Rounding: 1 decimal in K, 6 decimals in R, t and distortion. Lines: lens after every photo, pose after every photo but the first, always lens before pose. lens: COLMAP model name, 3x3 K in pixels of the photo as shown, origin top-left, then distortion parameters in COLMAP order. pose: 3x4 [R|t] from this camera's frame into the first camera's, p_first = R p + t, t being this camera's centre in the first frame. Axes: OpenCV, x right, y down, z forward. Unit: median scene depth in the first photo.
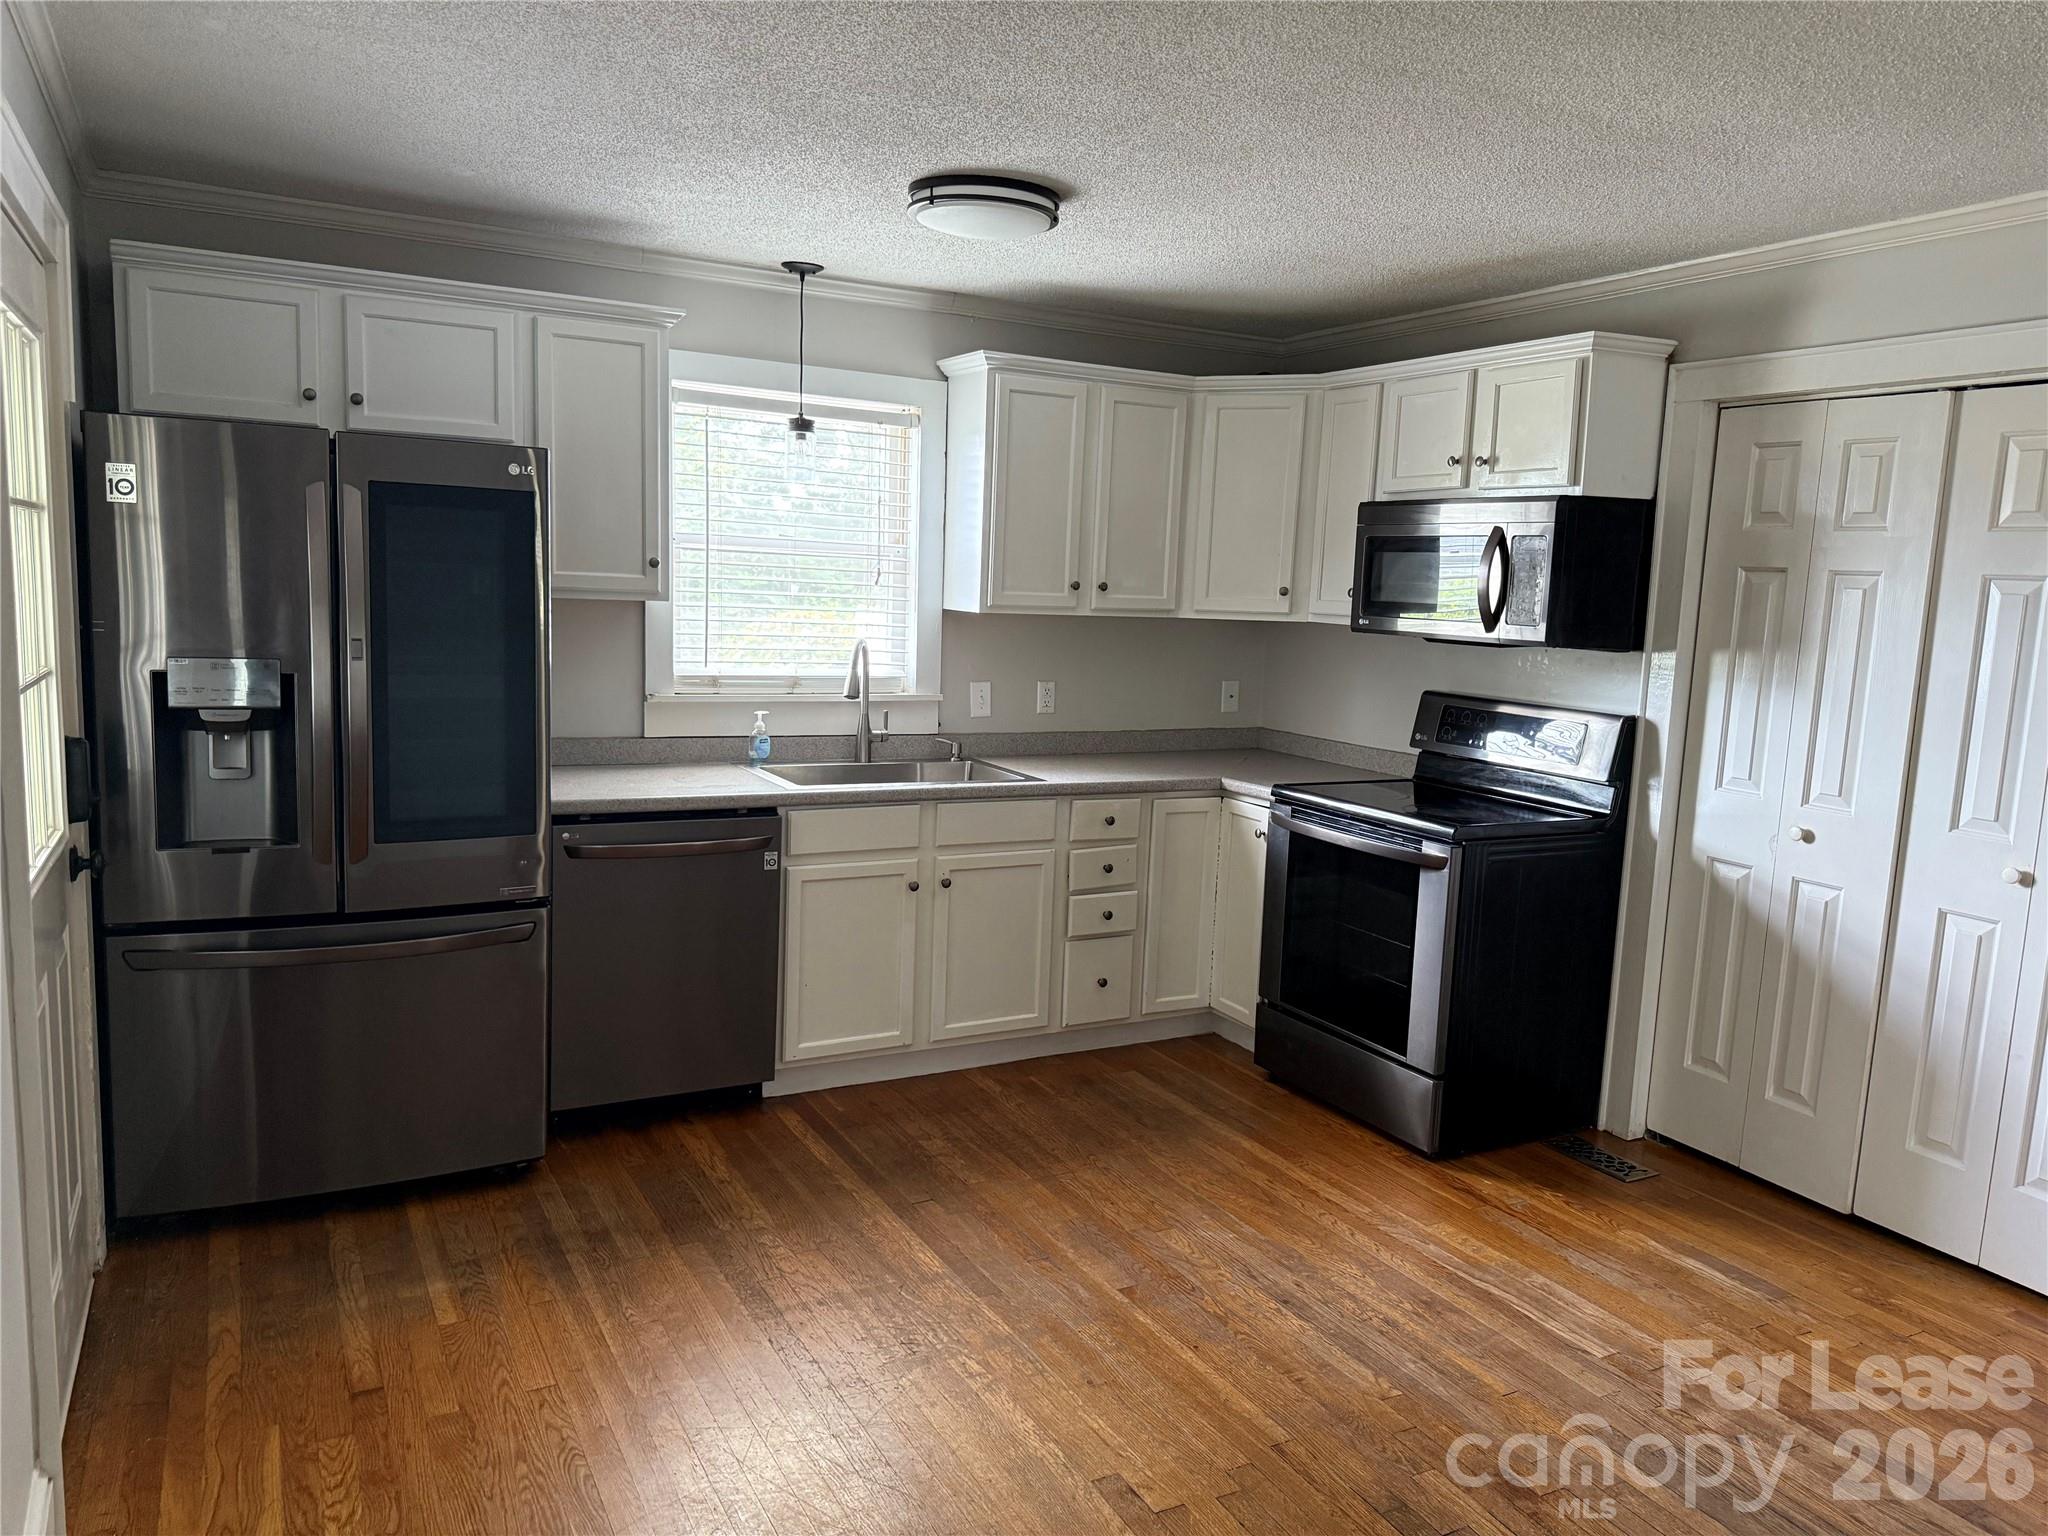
lens RADIAL K [[1455.7, 0, 1030.5], [0, 1455.7, 775.4], [0, 0, 1]] dist [0.001882, -0.038097]
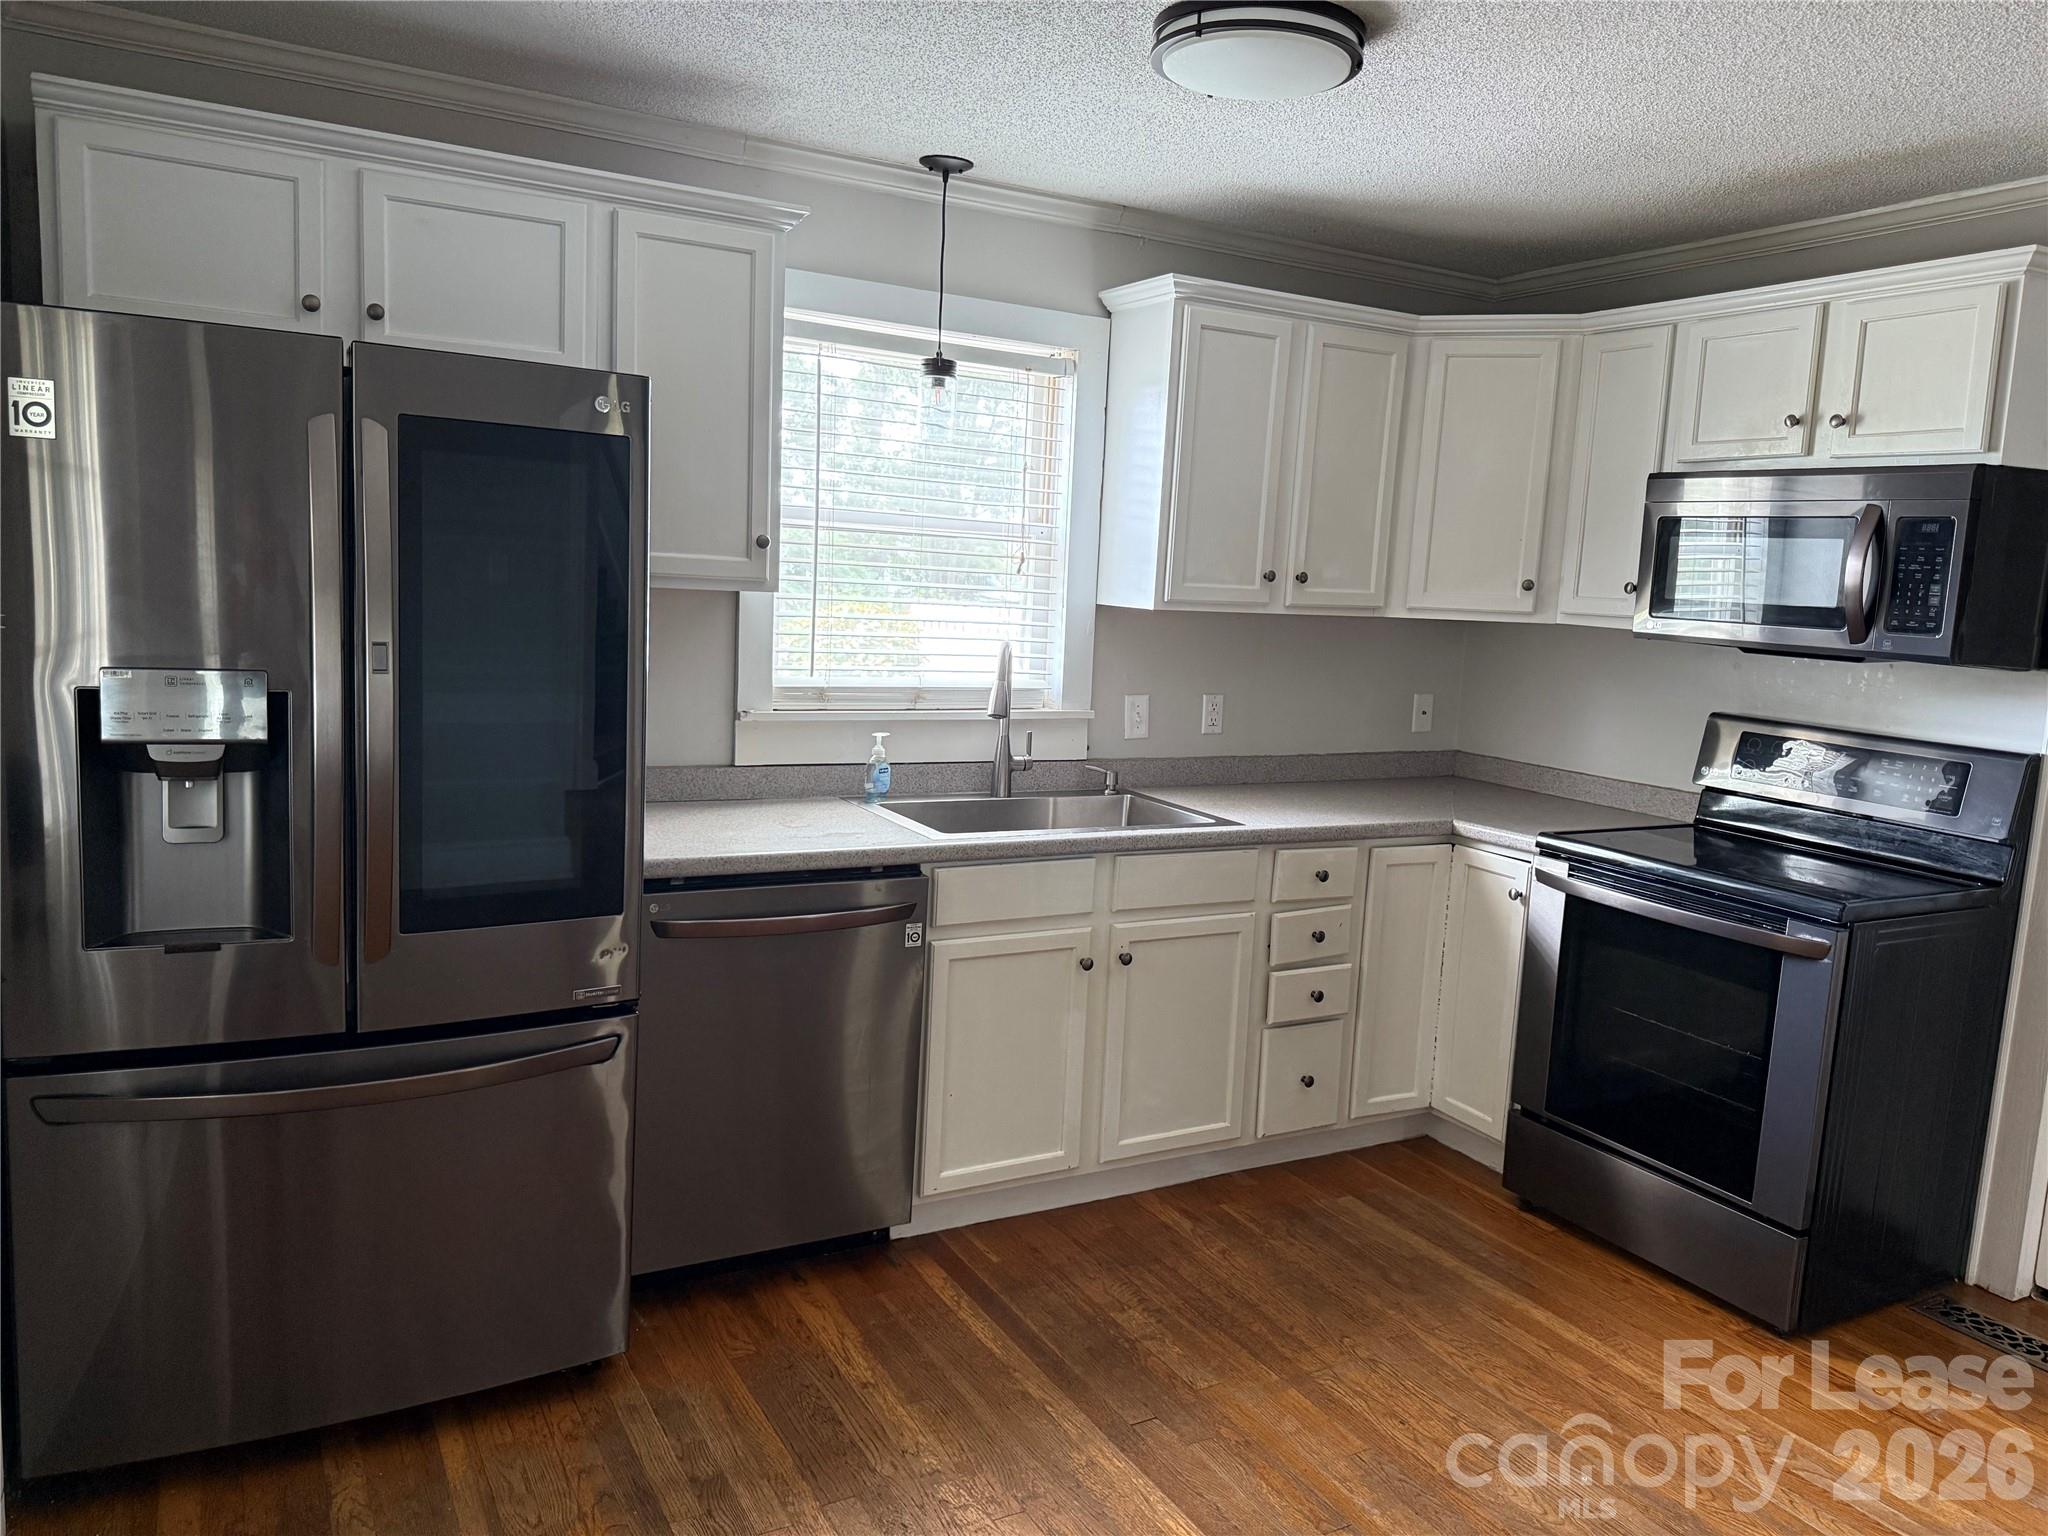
lens RADIAL K [[1455.7, 0, 1019.6], [0, 1455.7, 760.9], [0, 0, 1]] dist [0.001882, -0.038097]
pose [[0.999955, 0.008887, 0.003184, -0.126258], [-0.008876, 0.999955, -0.003318, -0.030262], [-0.003214, 0.003289, 0.999989, 0.241763]]
